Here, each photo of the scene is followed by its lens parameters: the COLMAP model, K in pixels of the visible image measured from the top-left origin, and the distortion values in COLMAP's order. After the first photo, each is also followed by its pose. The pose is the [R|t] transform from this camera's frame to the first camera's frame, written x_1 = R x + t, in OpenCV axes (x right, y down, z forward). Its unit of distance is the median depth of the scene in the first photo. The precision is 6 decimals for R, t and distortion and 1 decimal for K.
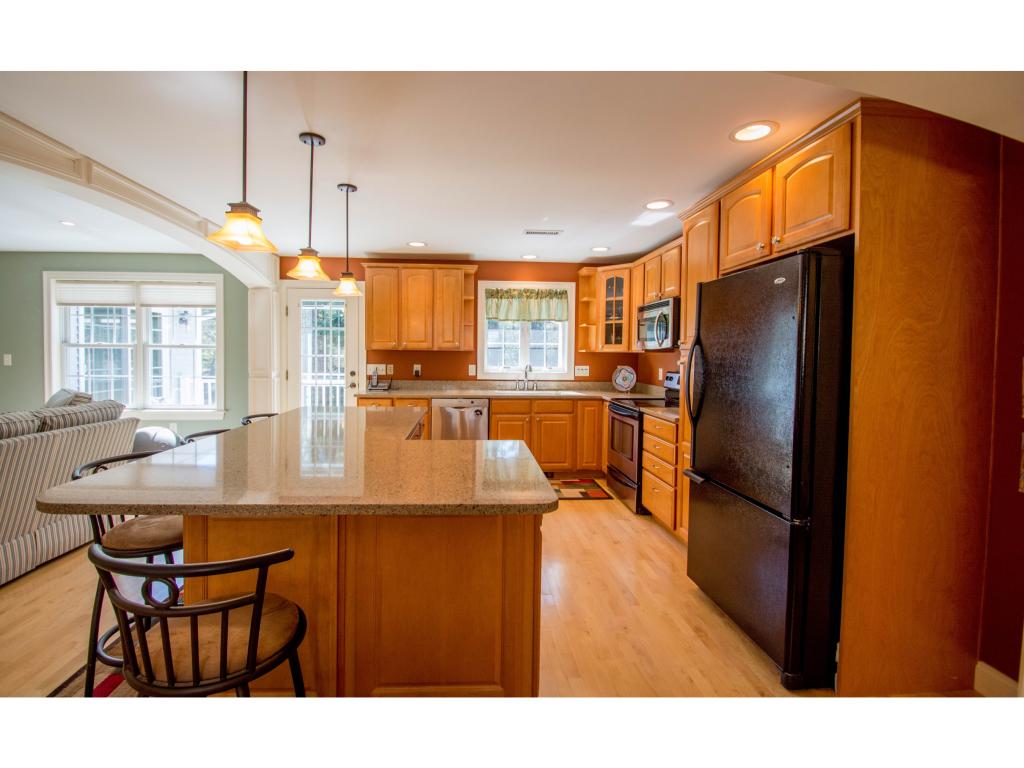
lens RADIAL K [[454.4, 0, 489.7], [0, 454.4, 364.7], [0, 0, 1]] dist [-0.001842, -0.004479]
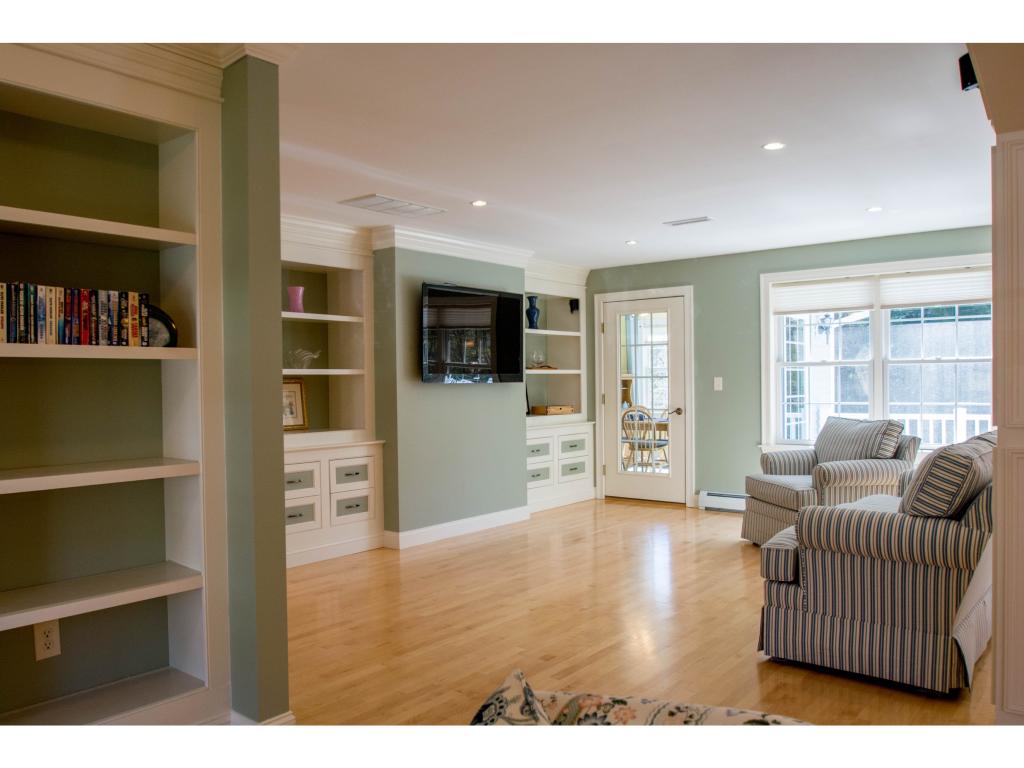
lens RADIAL K [[793.1, 0, 489.0], [0, 793.1, 400.9], [0, 0, 1]] dist [-0.034414, -0.001197]
pose [[0.741964, -0.003140, -0.670432, -0.386264], [0.003252, 0.999994, -0.001084, 0.020780], [0.670432, -0.001376, 0.741970, -0.379402]]
